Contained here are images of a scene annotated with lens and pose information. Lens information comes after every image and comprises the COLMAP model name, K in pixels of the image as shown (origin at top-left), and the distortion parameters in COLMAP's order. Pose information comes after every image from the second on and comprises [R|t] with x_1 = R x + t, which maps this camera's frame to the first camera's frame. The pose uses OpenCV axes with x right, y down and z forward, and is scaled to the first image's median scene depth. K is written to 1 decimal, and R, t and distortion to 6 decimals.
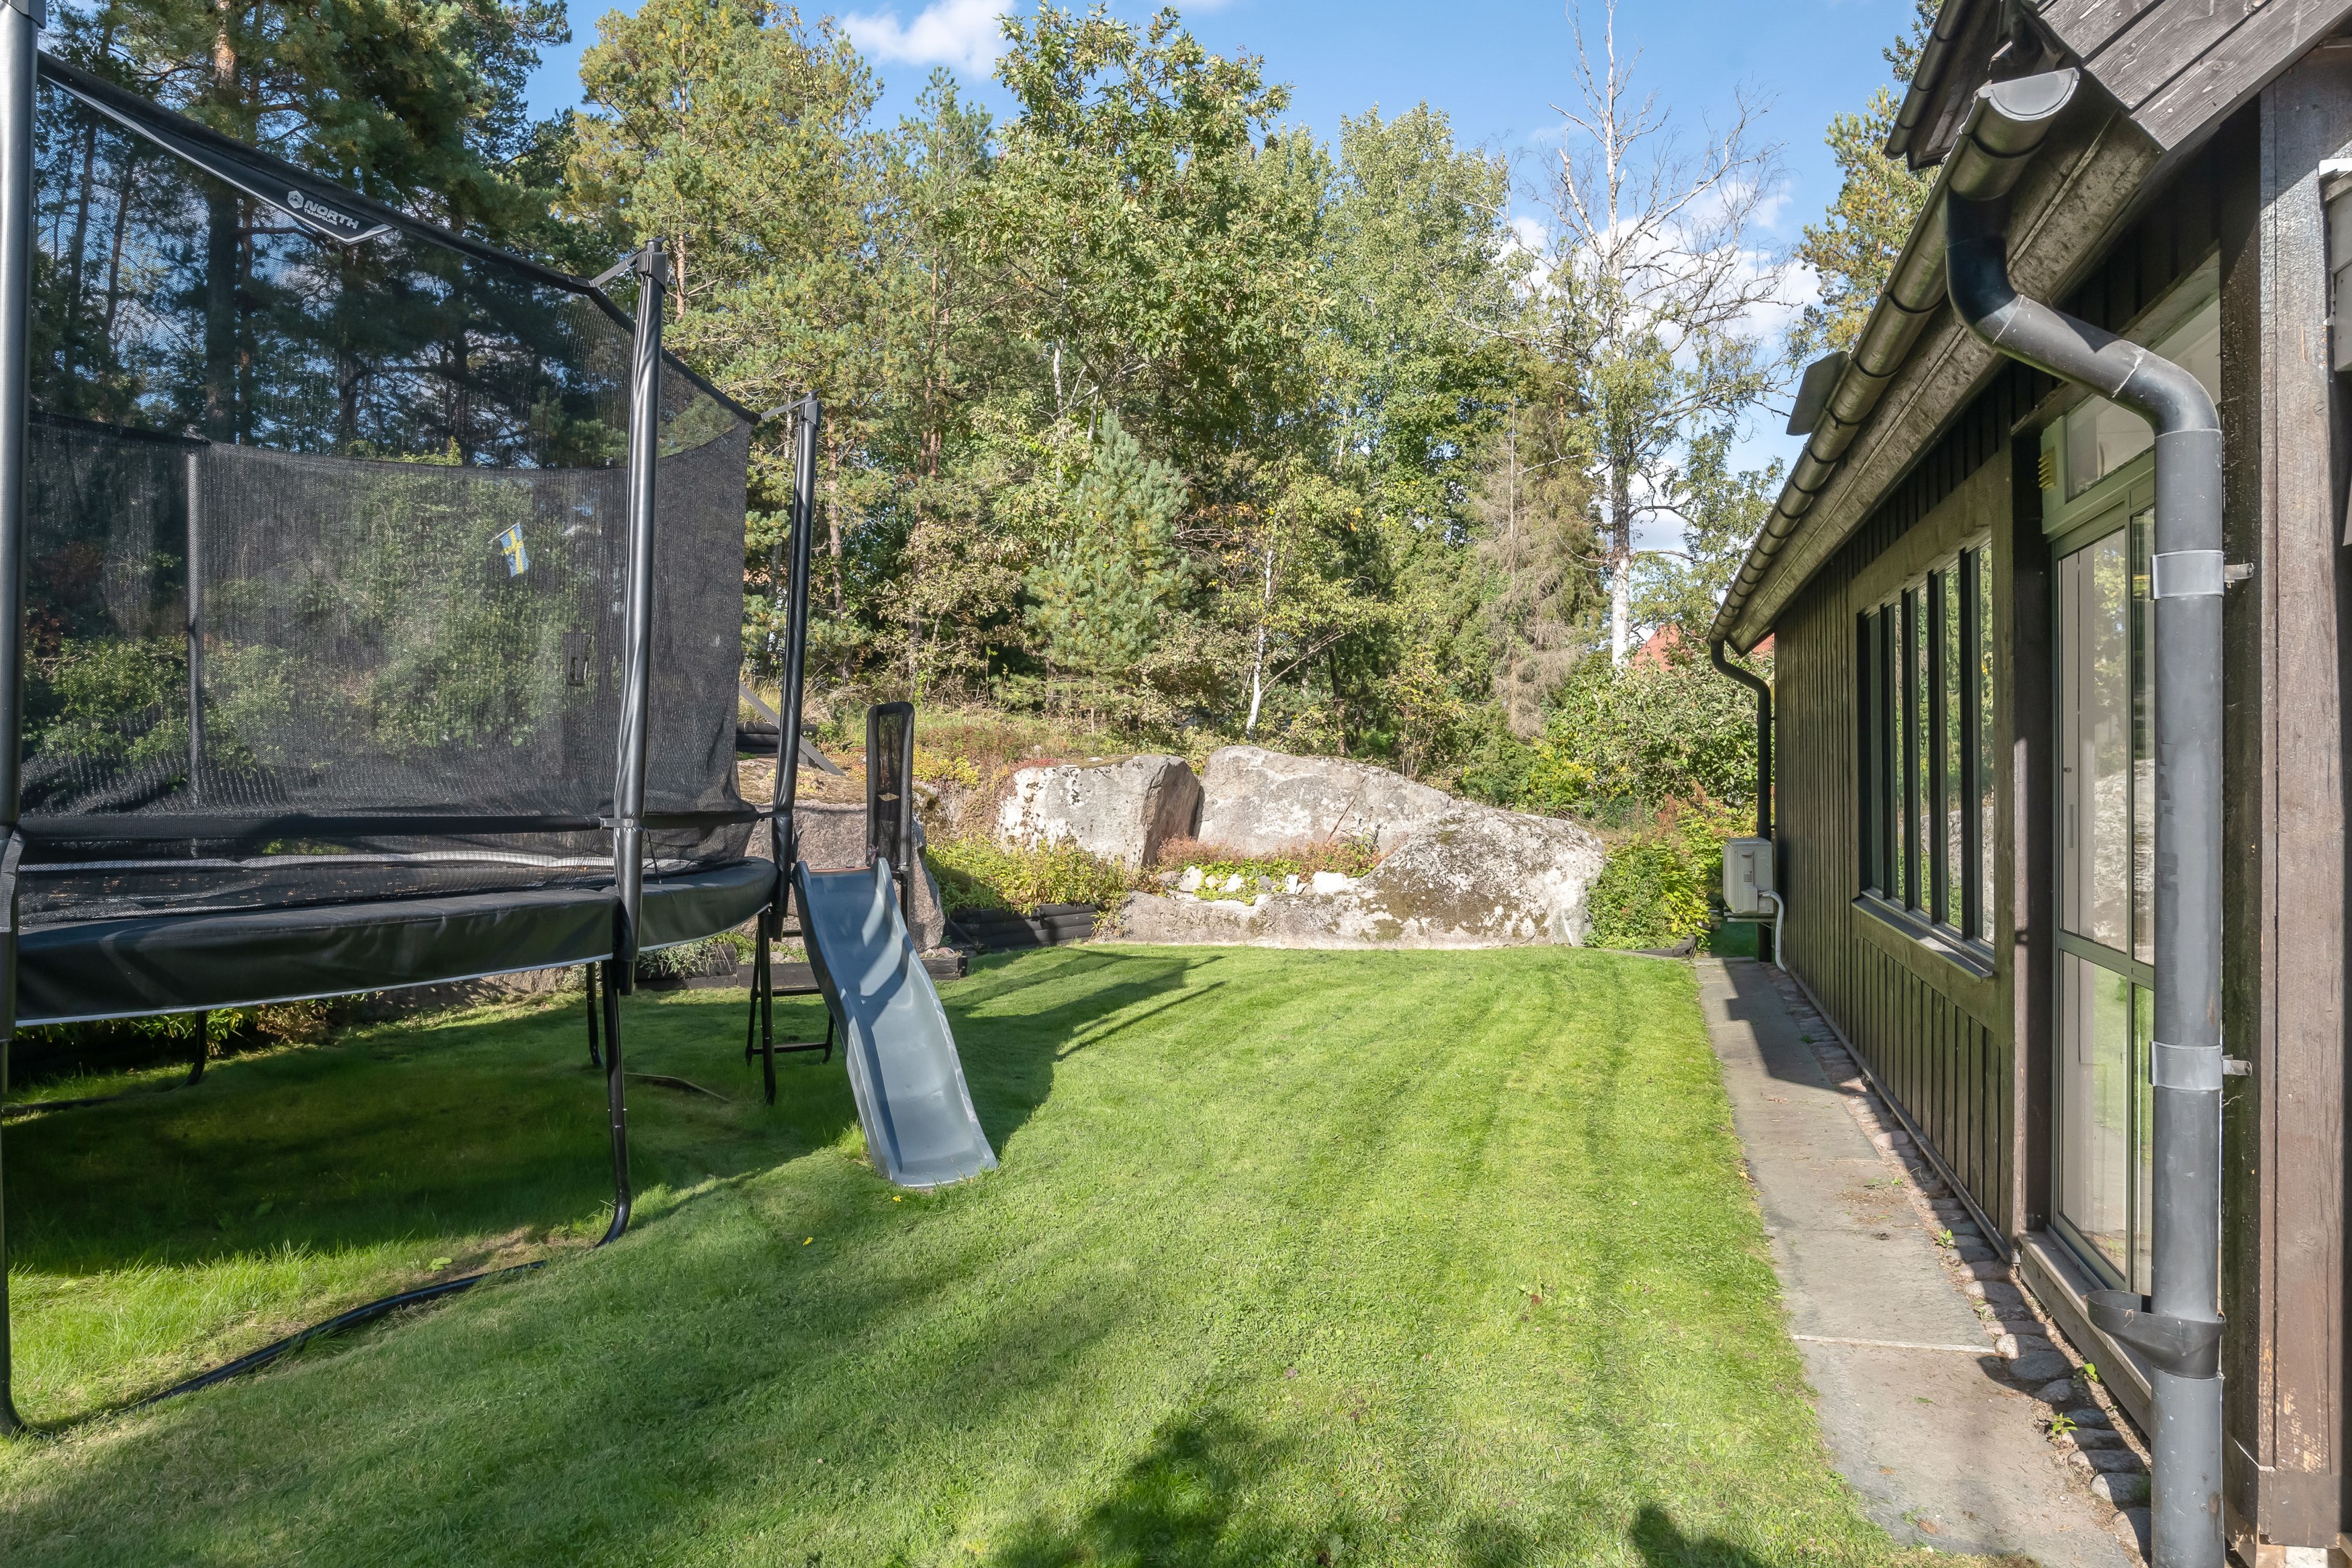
lens RADIAL K [[1563.3, 0, 1181.4], [0, 1563.3, 792.9], [0, 0, 1]] dist [-0.028117, 0.002146]
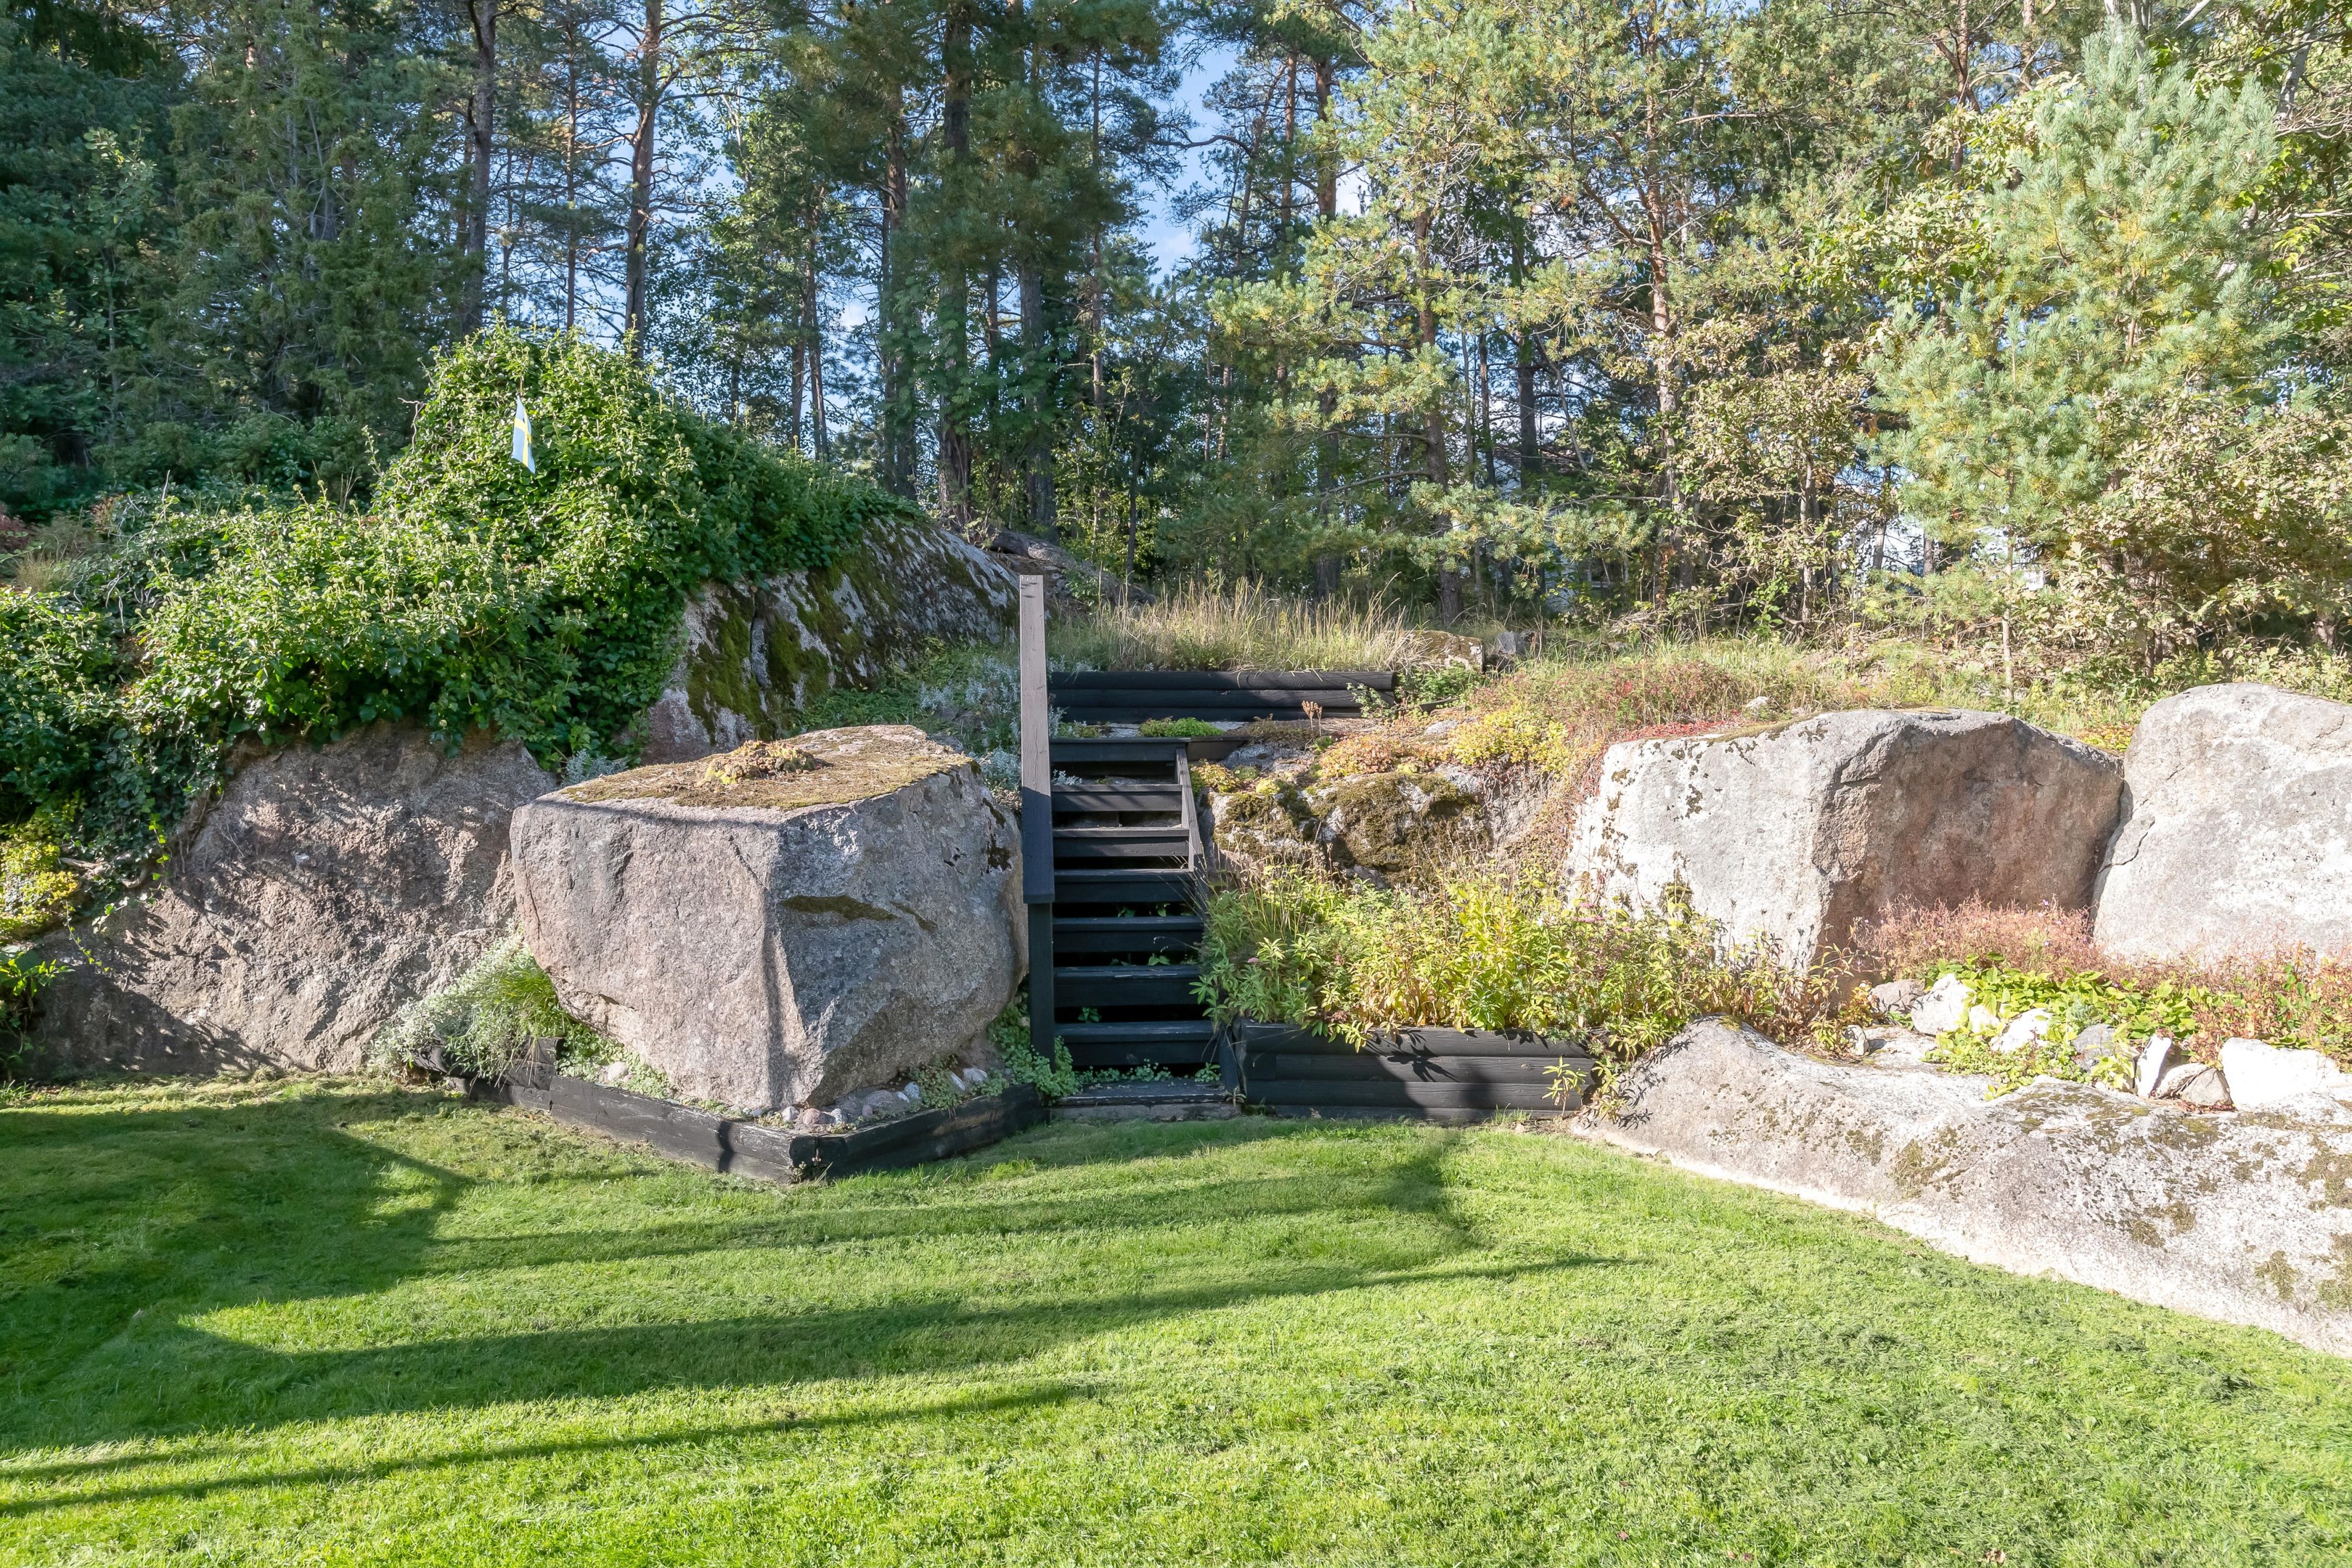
lens RADIAL K [[1495.9, 0, 1248.6], [0, 1495.9, 777.0], [0, 0, 1]] dist [-0.023850, 0.001838]
pose [[0.573978, 0.015281, -0.818728, 0.226889], [-0.011390, 0.999878, 0.010677, -0.008141], [0.818792, 0.003197, 0.574082, 0.630716]]
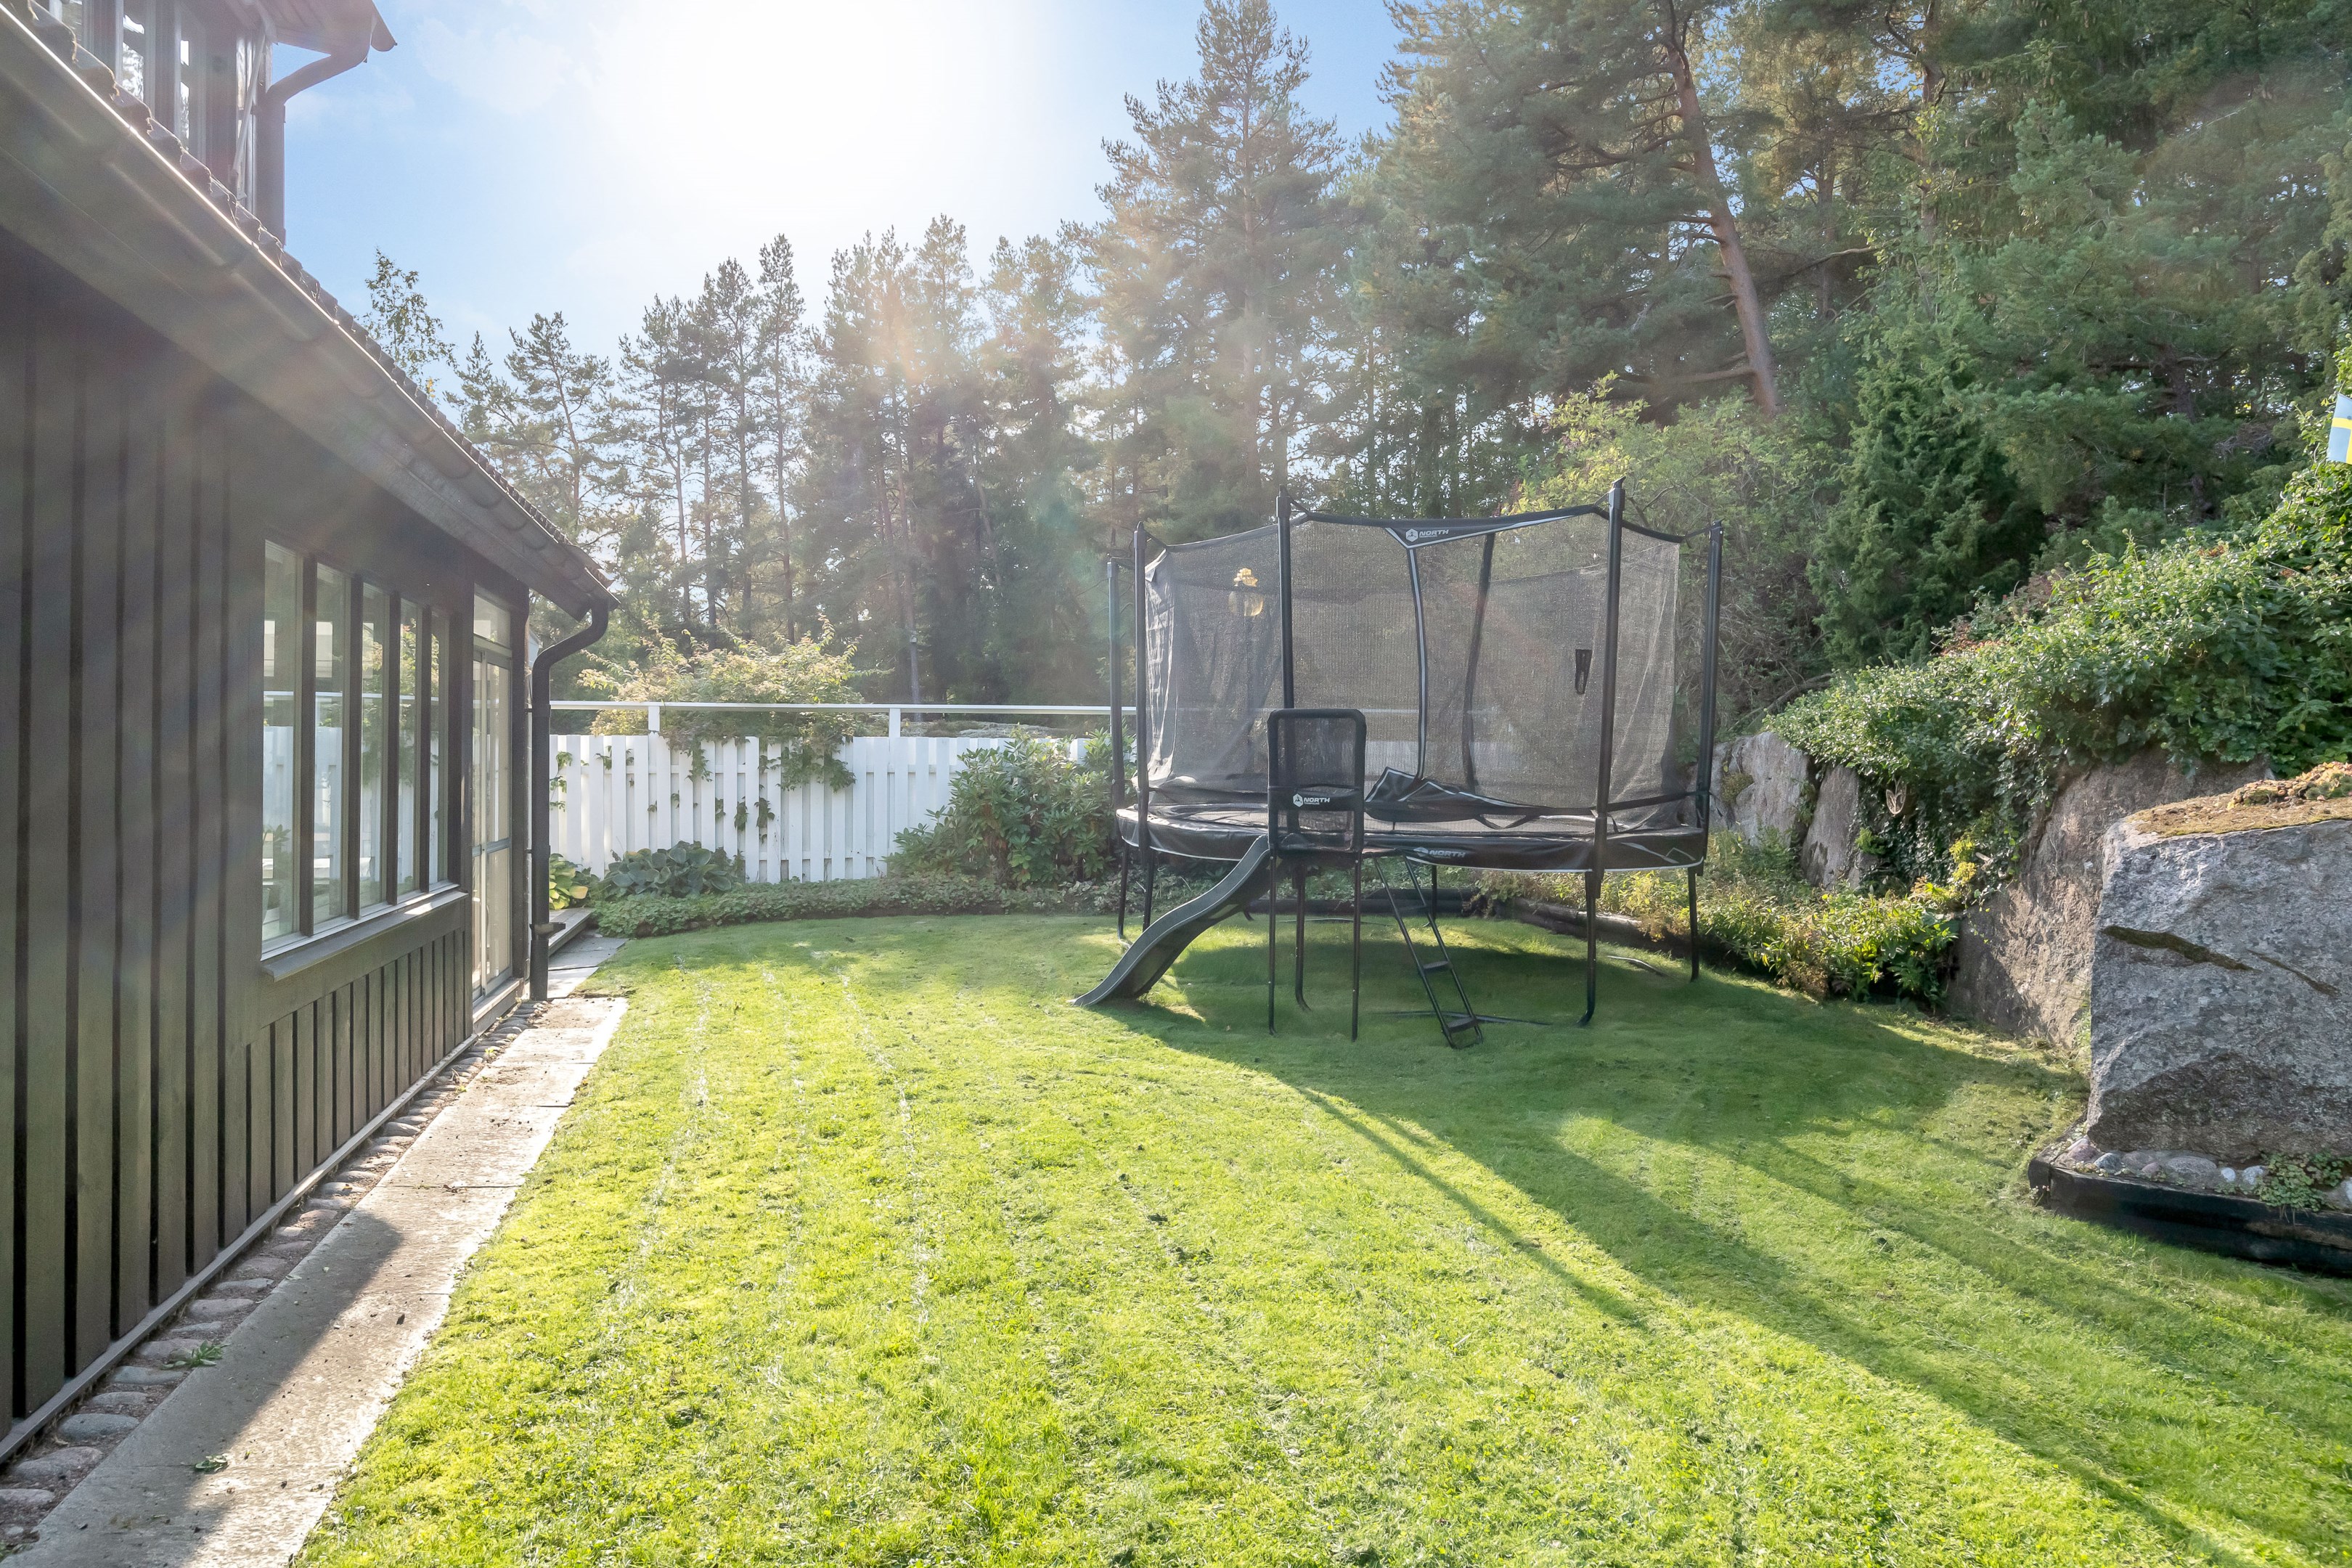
lens RADIAL K [[1563.3, 0, 1181.4], [0, 1563.3, 792.9], [0, 0, 1]] dist [-0.028117, 0.002146]
pose [[-0.855681, 0.007655, -0.517447, 0.239038], [-0.010724, 0.999414, 0.032520, -0.014048], [0.517392, 0.033376, -0.855097, 0.930517]]
